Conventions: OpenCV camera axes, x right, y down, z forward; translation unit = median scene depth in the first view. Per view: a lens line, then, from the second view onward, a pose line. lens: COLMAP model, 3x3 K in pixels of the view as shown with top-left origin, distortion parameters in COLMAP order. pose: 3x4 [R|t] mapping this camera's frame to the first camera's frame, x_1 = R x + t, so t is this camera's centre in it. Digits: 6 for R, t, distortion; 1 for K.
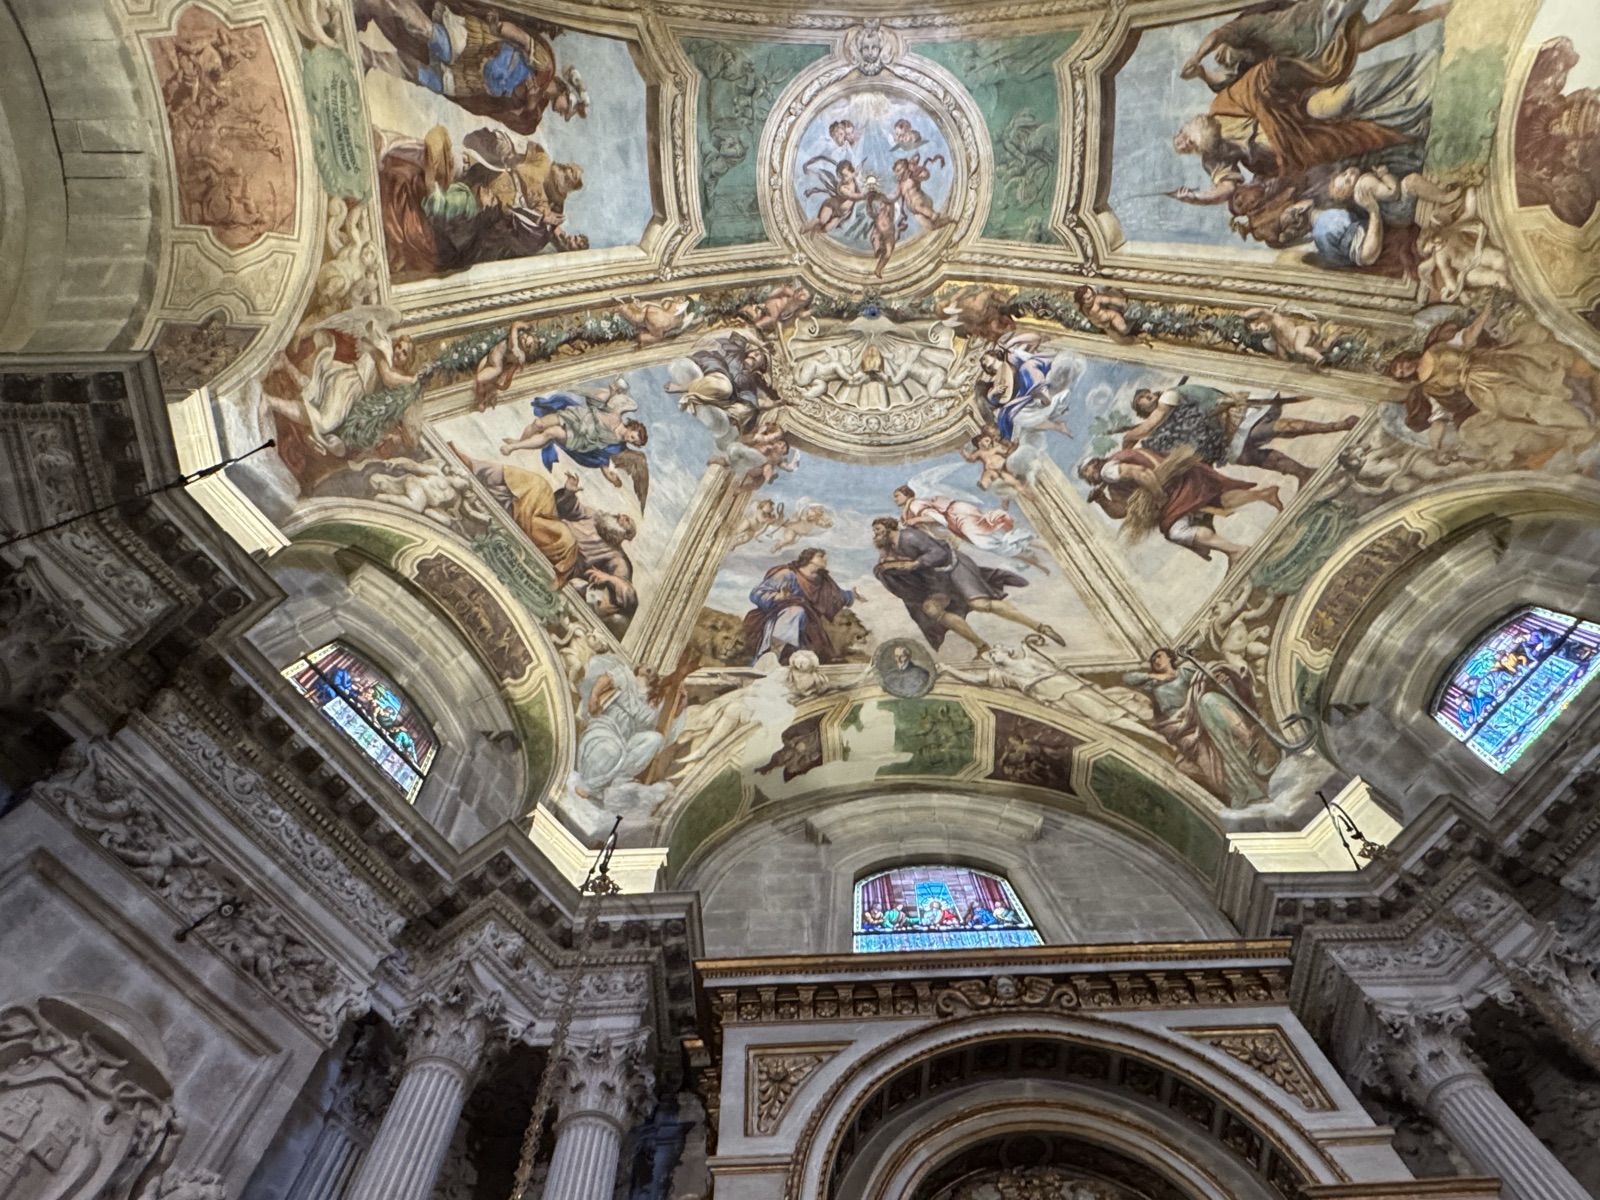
lens RADIAL K [[947.5, 0, 797.0], [0, 947.5, 596.5], [0, 0, 1]] dist [-0.005581, 0.001553]
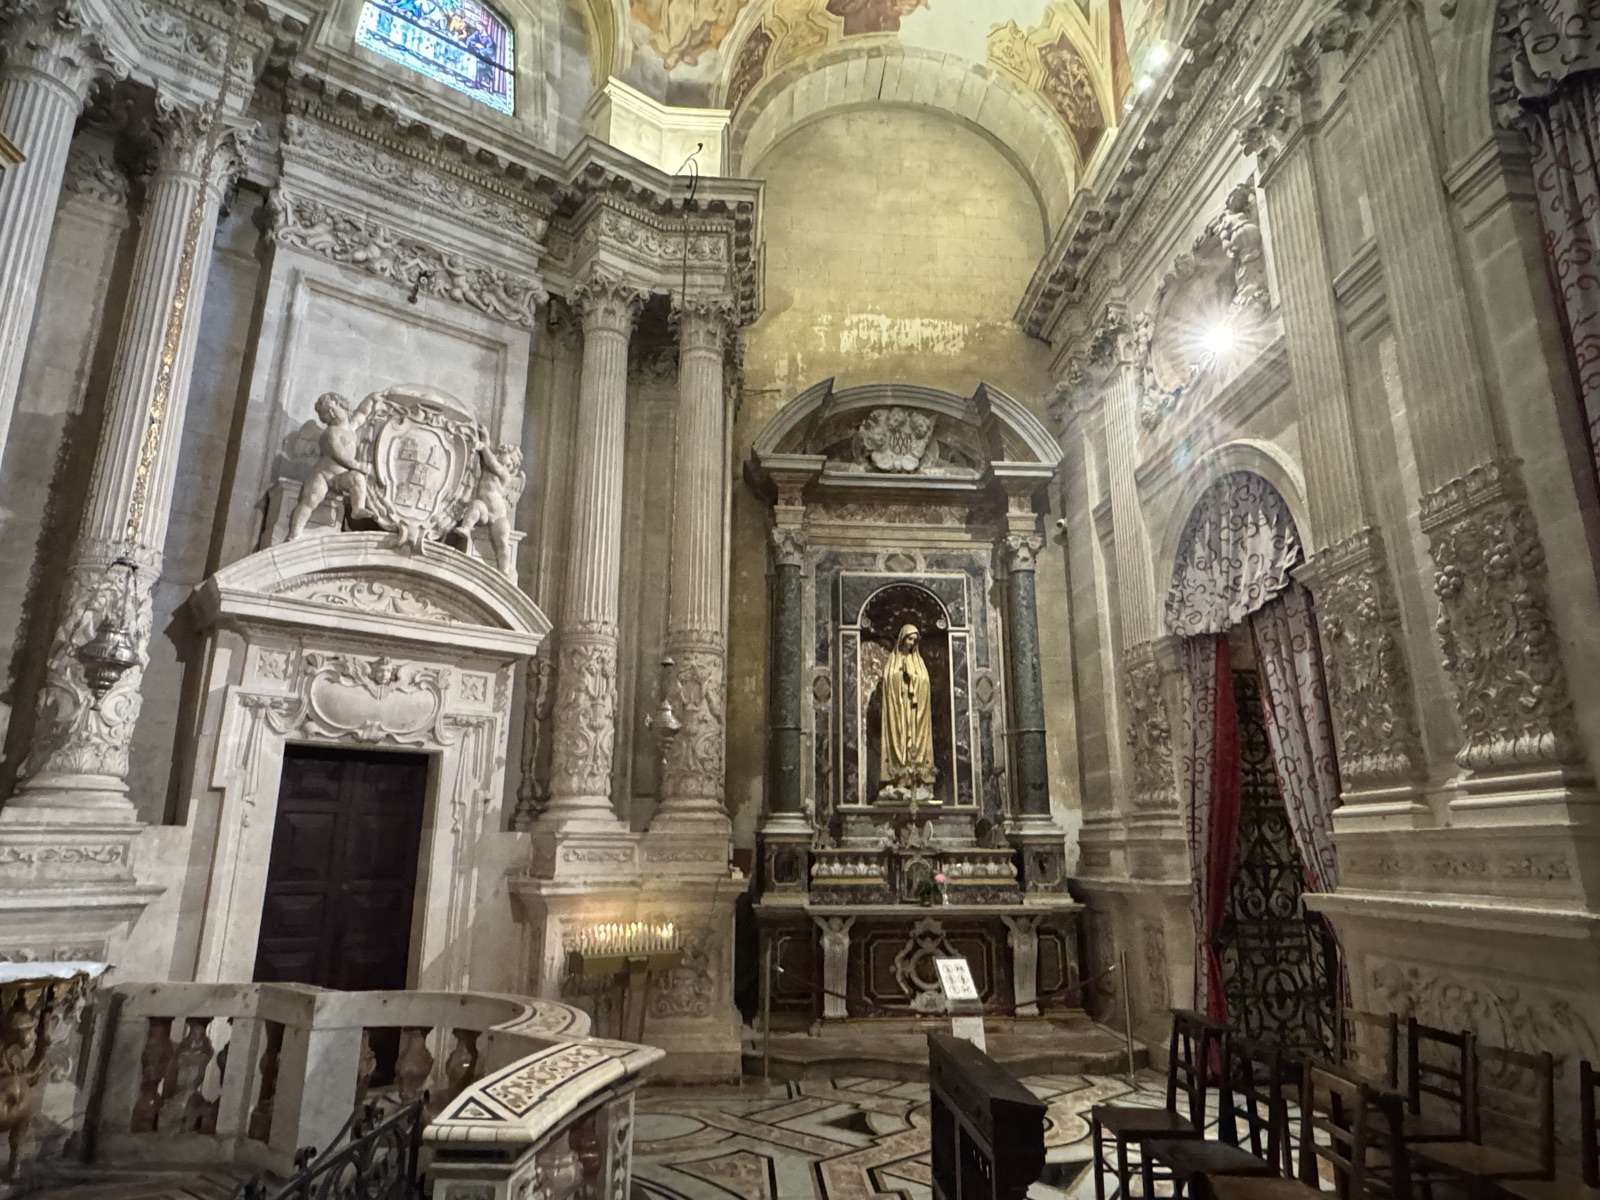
lens RADIAL K [[947.7, 0, 802.7], [0, 947.7, 593.5], [0, 0, 1]] dist [-0.006184, 0.000785]
pose [[-0.086276, 0.294083, 0.951878, -0.139568], [-0.945271, 0.277614, -0.171446, 0.072079], [-0.314674, -0.914574, 0.254037, 0.001274]]
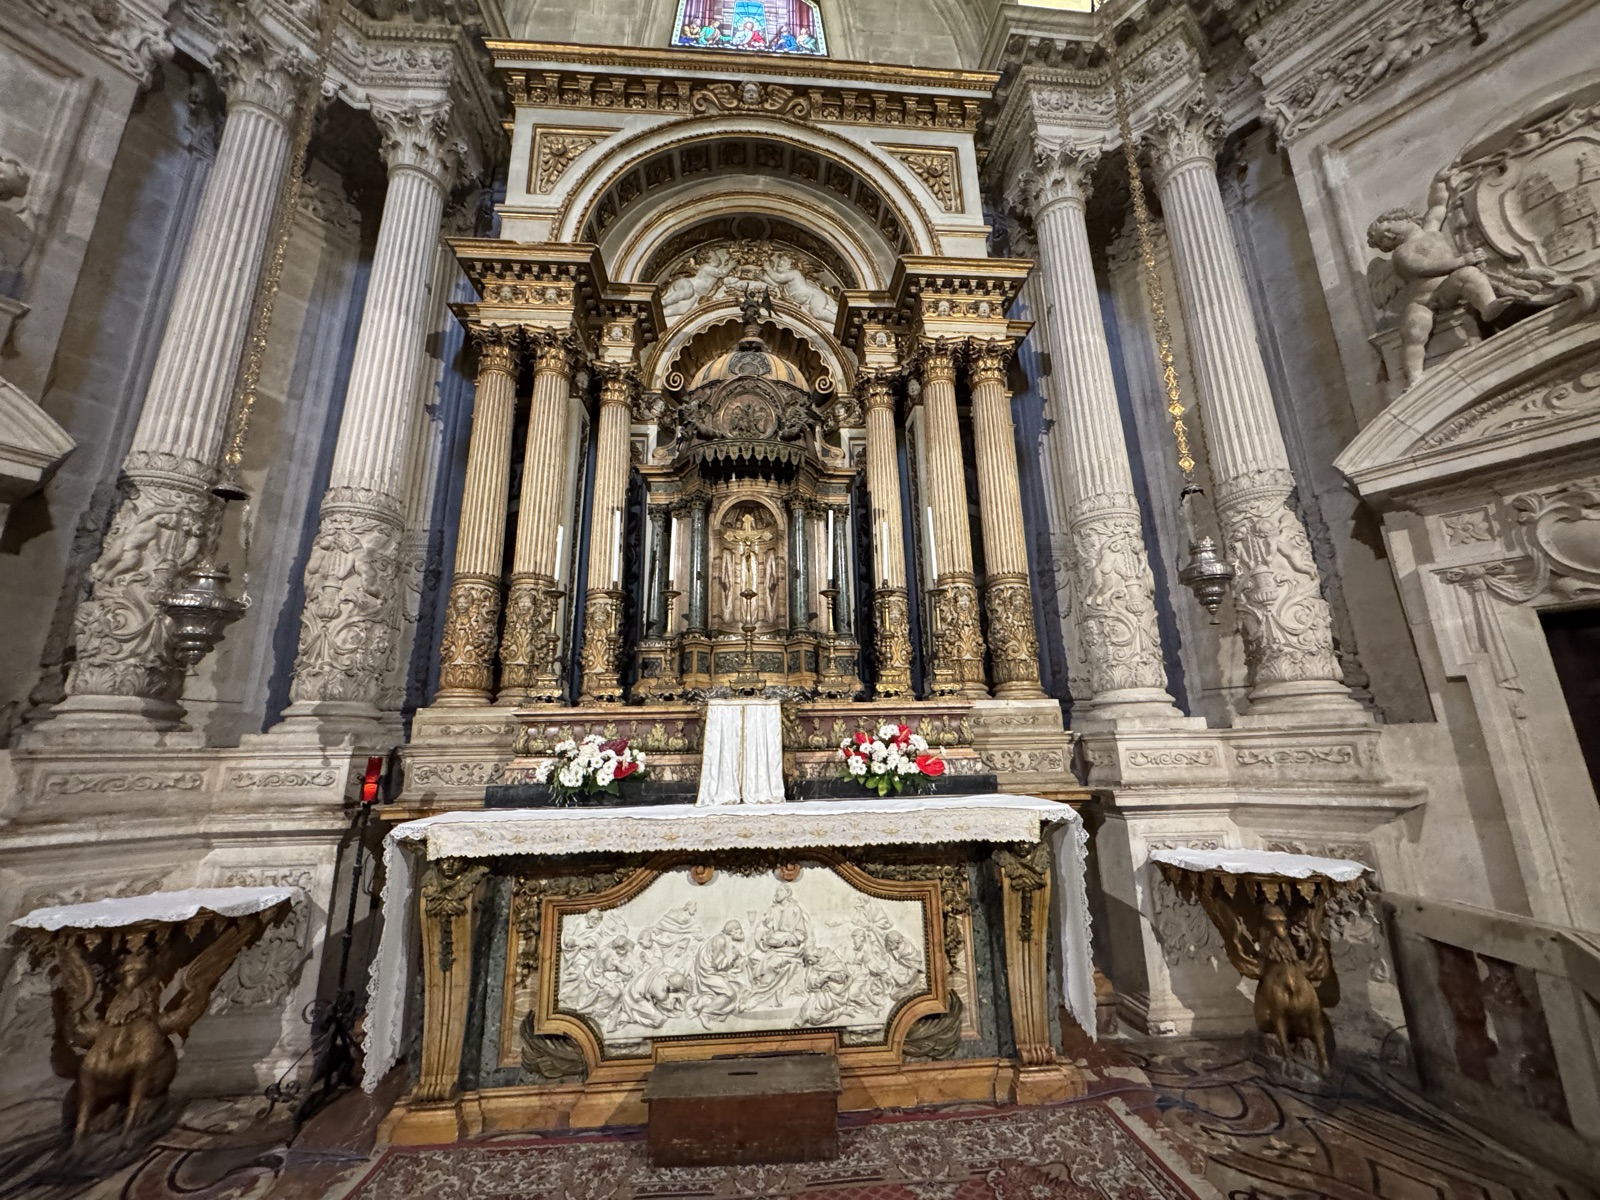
lens RADIAL K [[635.9, 0, 801.8], [0, 635.9, 596.1], [0, 0, 1]] dist [-0.004036, 0.000270]
pose [[0.995657, 0.036149, 0.085798, 0.215504], [-0.091717, 0.539218, 0.837157, 0.066954], [-0.016002, -0.841390, 0.540192, 0.015813]]
